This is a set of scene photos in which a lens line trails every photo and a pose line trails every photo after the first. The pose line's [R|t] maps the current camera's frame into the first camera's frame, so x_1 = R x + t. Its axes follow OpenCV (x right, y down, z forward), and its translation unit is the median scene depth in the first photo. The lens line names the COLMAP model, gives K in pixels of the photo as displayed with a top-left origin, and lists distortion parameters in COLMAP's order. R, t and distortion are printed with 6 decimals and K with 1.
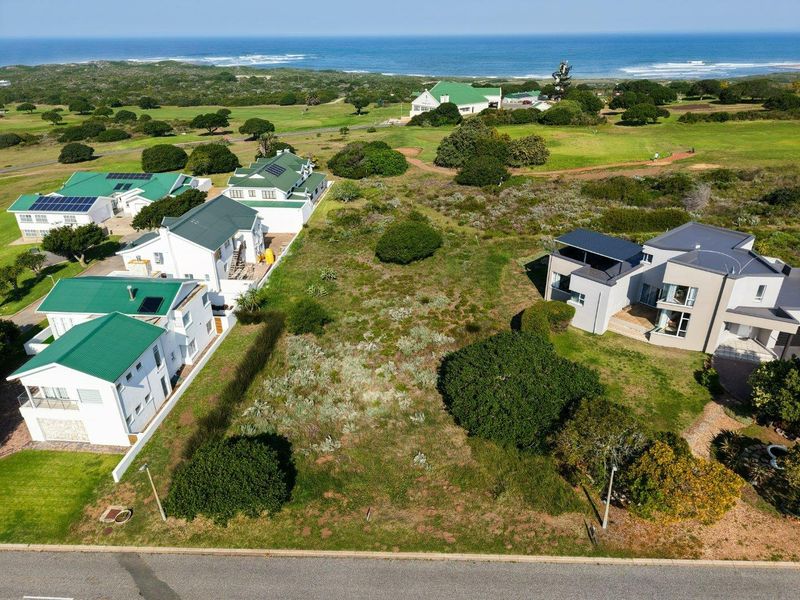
lens RADIAL K [[531.1, 0, 399.7], [0, 531.1, 300.9], [0, 0, 1]] dist [0.025518, -0.020120]
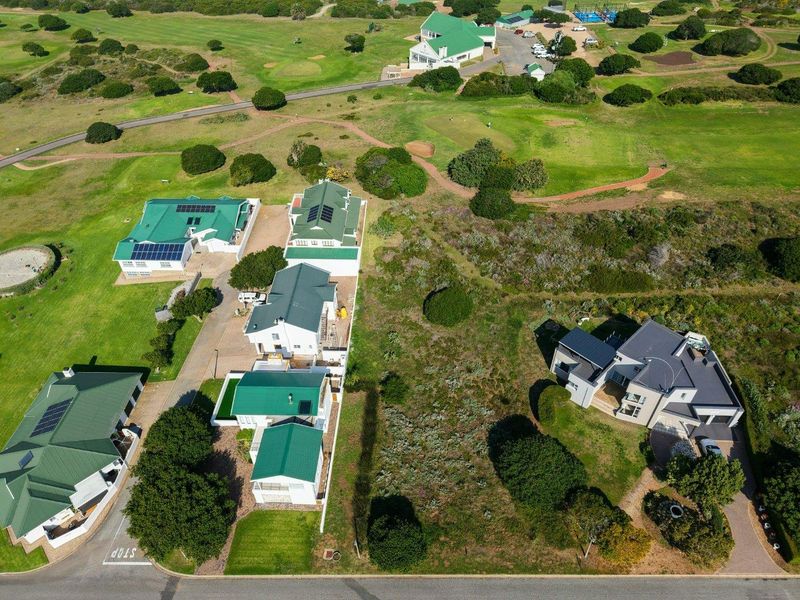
lens RADIAL K [[531.1, 0, 399.2], [0, 531.1, 298.9], [0, 0, 1]] dist [0.025518, -0.020120]
pose [[0.998264, -0.036204, 0.046462, -0.236986], [0.023111, 0.966292, 0.256410, -0.654900], [-0.054179, -0.254891, 0.965451, -0.416007]]
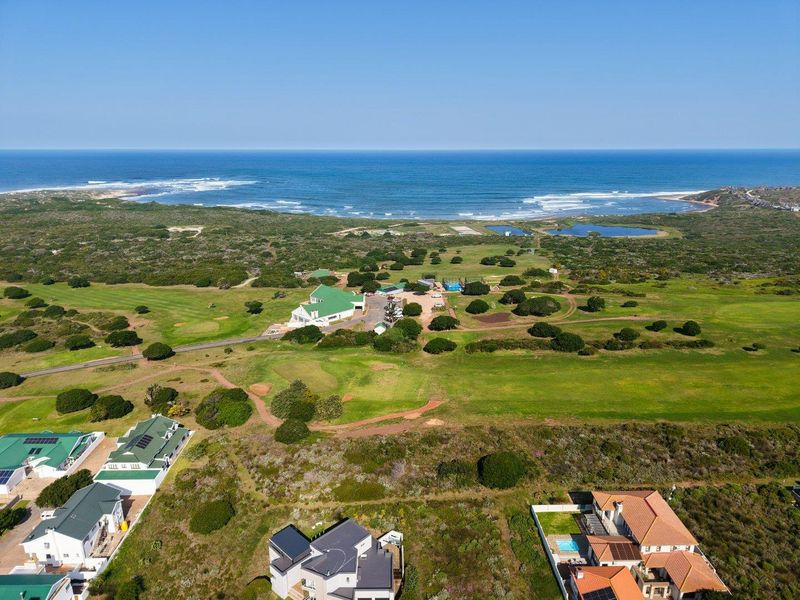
lens RADIAL K [[531.1, 0, 400.6], [0, 531.1, 299.5], [0, 0, 1]] dist [0.025518, -0.020120]
pose [[0.994875, -0.019247, 0.099261, 0.600479], [0.037269, 0.982398, -0.183045, -0.602091], [-0.093991, 0.185807, 0.978081, -1.062705]]
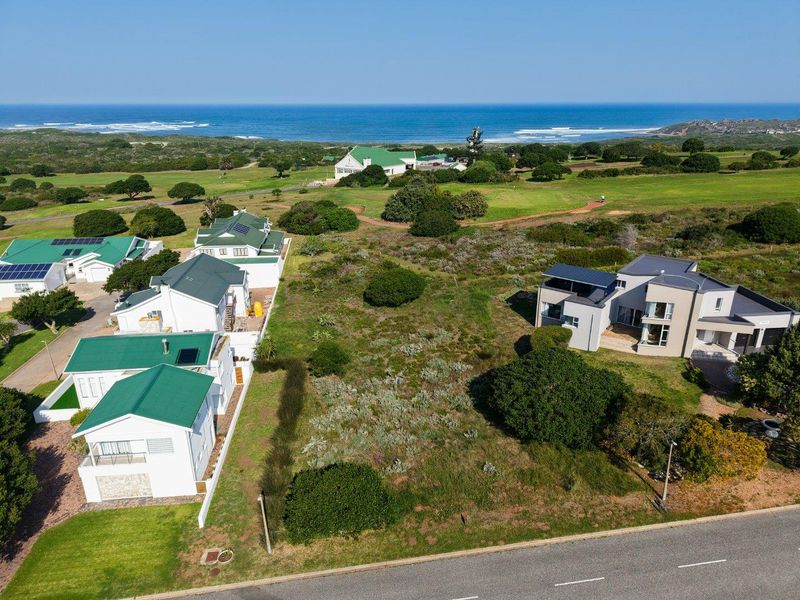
lens RADIAL K [[531.1, 0, 398.5], [0, 531.1, 303.4], [0, 0, 1]] dist [0.025518, -0.020120]
pose [[0.981191, -0.062708, 0.182569, -0.238376], [0.081445, 0.991946, -0.097007, 0.036543], [-0.175015, 0.110052, 0.978396, -0.066453]]
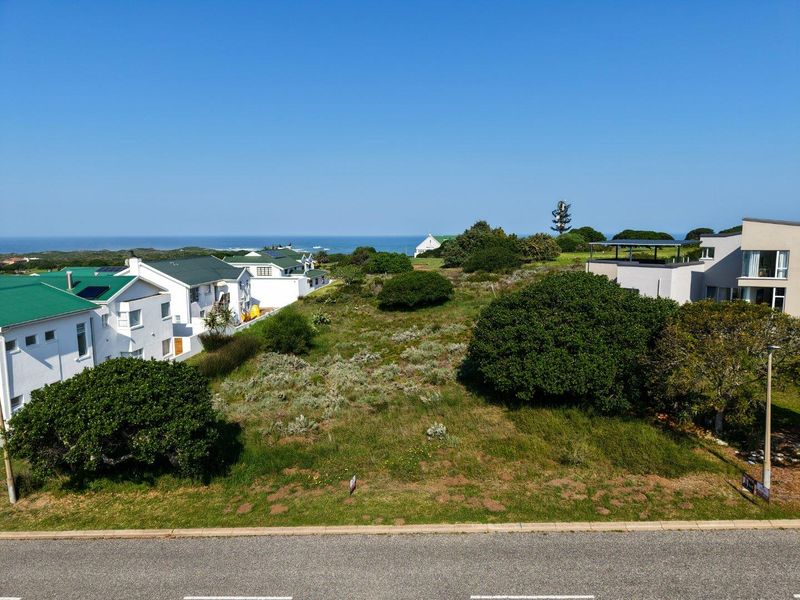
lens RADIAL K [[531.1, 0, 399.6], [0, 531.1, 301.5], [0, 0, 1]] dist [0.025518, -0.020120]
pose [[0.999953, 0.003660, -0.008983, -0.001644], [-0.006435, 0.943275, -0.331949, 0.264791], [0.007258, 0.331991, 0.943255, 0.244644]]
